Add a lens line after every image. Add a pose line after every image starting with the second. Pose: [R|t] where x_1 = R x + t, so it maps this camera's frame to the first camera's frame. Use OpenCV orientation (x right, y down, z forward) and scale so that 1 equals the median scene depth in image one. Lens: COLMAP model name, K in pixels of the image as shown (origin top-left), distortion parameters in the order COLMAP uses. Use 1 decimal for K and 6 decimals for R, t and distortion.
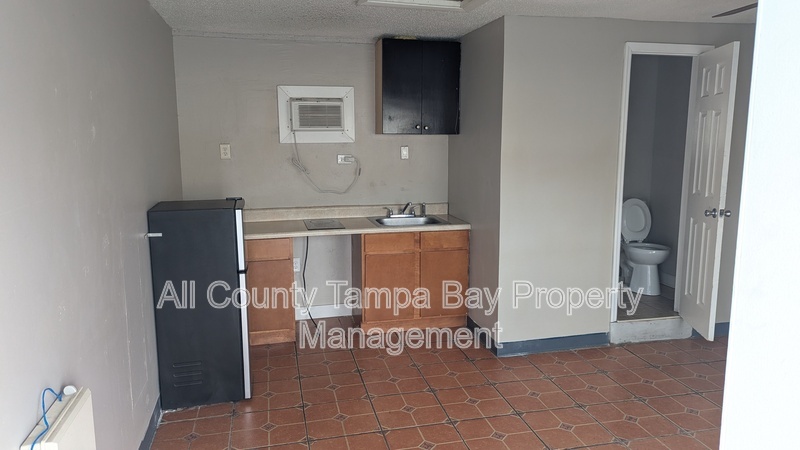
lens RADIAL K [[576.1, 0, 406.8], [0, 576.1, 218.2], [0, 0, 1]] dist [0.073060, -0.061421]
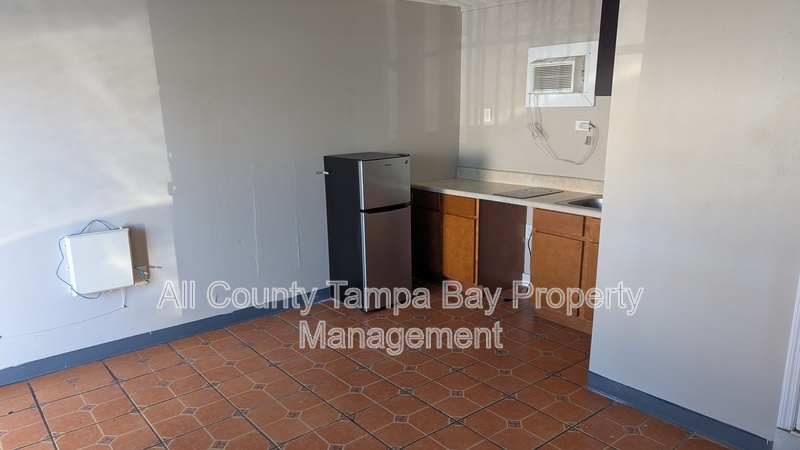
lens RADIAL K [[576.1, 0, 402.3], [0, 576.1, 228.8], [0, 0, 1]] dist [0.073060, -0.061421]
pose [[0.417901, 0.196452, -0.886998, 0.634176], [-0.122521, 0.979608, 0.159239, -0.058298], [0.900193, 0.042130, 0.433448, 0.391839]]
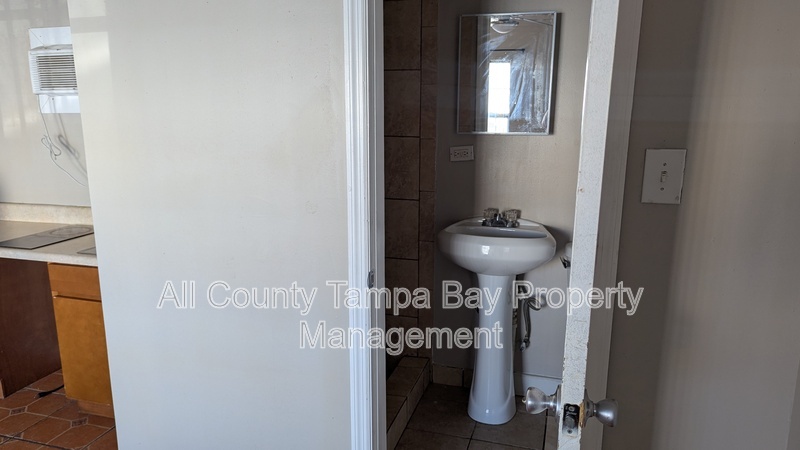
lens RADIAL K [[576.1, 0, 397.0], [0, 576.1, 223.4], [0, 0, 1]] dist [0.073060, -0.061421]
pose [[0.855582, 0.102123, -0.507493, 0.534383], [-0.071921, 0.994290, 0.078828, -0.086144], [0.512646, -0.030945, 0.858042, 0.623108]]
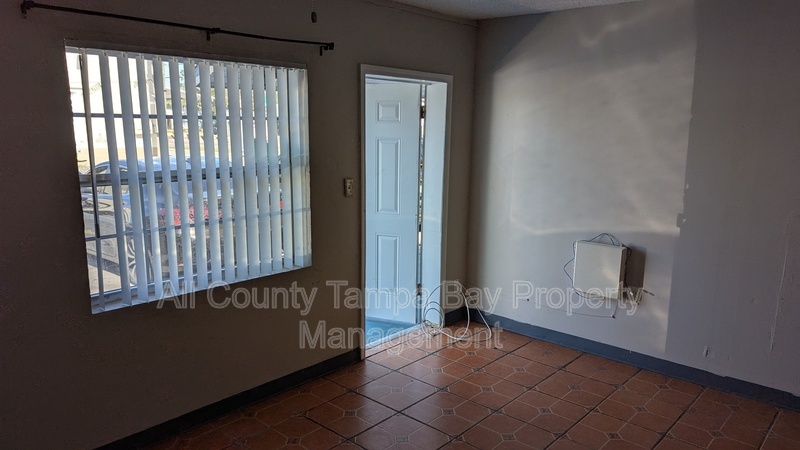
lens RADIAL K [[576.1, 0, 405.0], [0, 576.1, 230.3], [0, 0, 1]] dist [0.073060, -0.061421]
pose [[-0.830706, 0.093947, -0.548727, 0.506442], [-0.088874, 0.950638, 0.297302, -0.133385], [0.549572, 0.295738, -0.781351, 0.872944]]
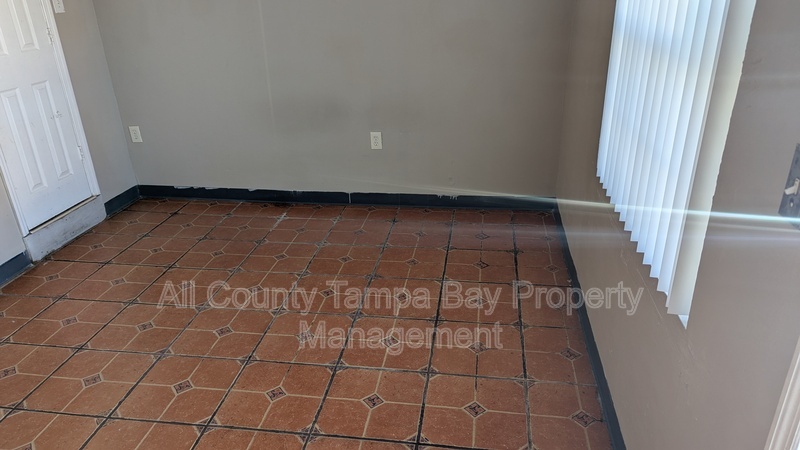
lens RADIAL K [[576.1, 0, 399.4], [0, 576.1, 234.7], [0, 0, 1]] dist [0.073060, -0.061421]
pose [[0.386372, -0.392482, 0.834670, -0.094651], [0.161792, 0.919754, 0.357597, -0.018459], [-0.908042, -0.003122, 0.418868, 0.217370]]
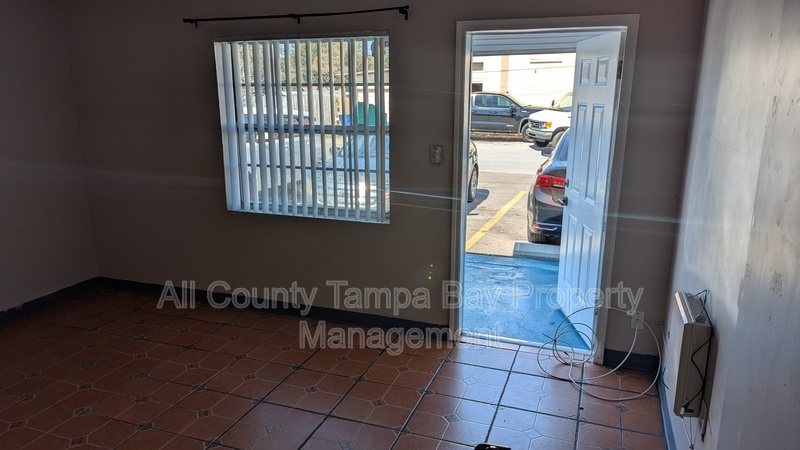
lens RADIAL K [[576.1, 0, 389.9], [0, 576.1, 231.5], [0, 0, 1]] dist [0.073060, -0.061421]
pose [[-0.819066, -0.134242, 0.557772, -0.269634], [0.084345, 0.933496, 0.348527, -0.123885], [-0.567465, 0.332512, -0.753273, 0.831568]]
